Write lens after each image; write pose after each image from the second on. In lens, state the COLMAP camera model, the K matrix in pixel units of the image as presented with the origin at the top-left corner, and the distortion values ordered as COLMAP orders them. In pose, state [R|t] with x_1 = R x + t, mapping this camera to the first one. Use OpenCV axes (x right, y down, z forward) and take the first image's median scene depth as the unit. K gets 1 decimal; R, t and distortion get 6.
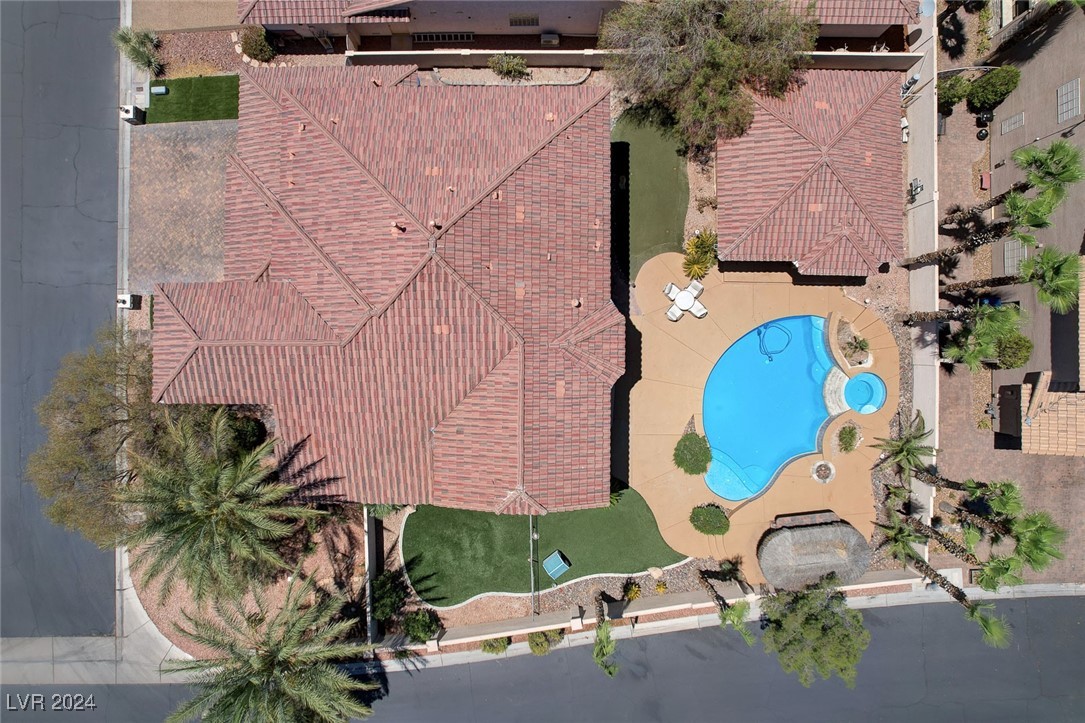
lens RADIAL K [[752.9, 0, 543.4], [0, 752.9, 335.4], [0, 0, 1]] dist [-0.088704, 0.074781]
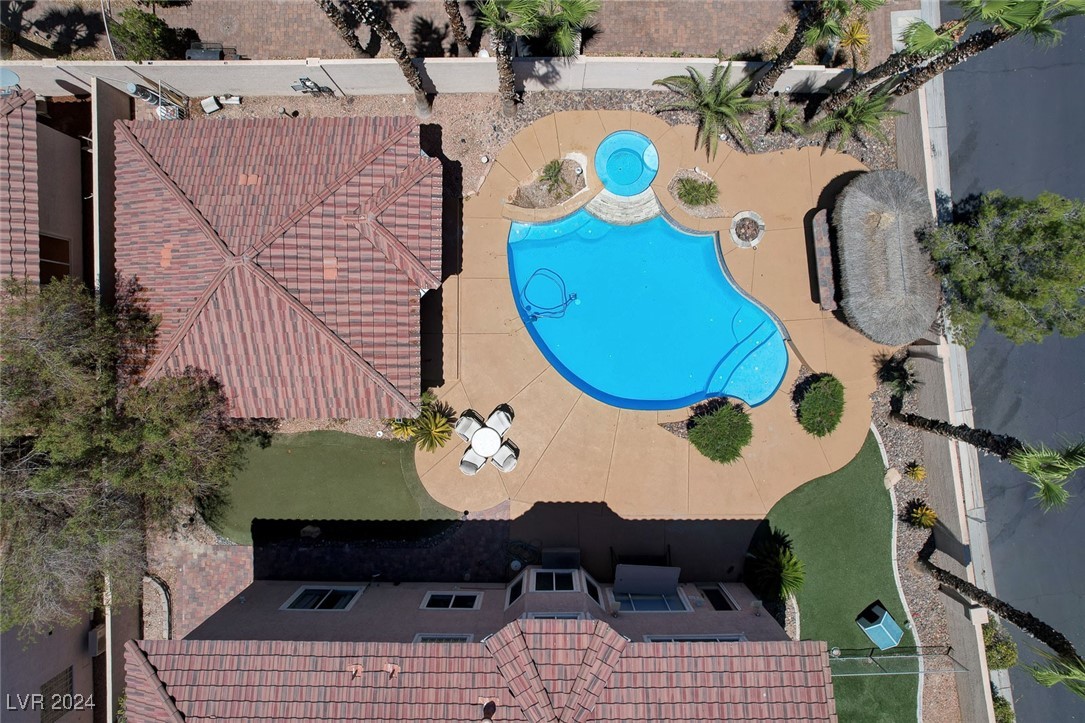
lens RADIAL K [[718.6, 0, 545.2], [0, 718.6, 358.7], [0, 0, 1]] dist [-0.081191, 0.059877]
pose [[-0.006913, -0.999785, -0.019544, 0.277285], [0.999880, -0.007182, 0.013696, -0.003181], [-0.013834, -0.019447, 0.999715, 0.375547]]
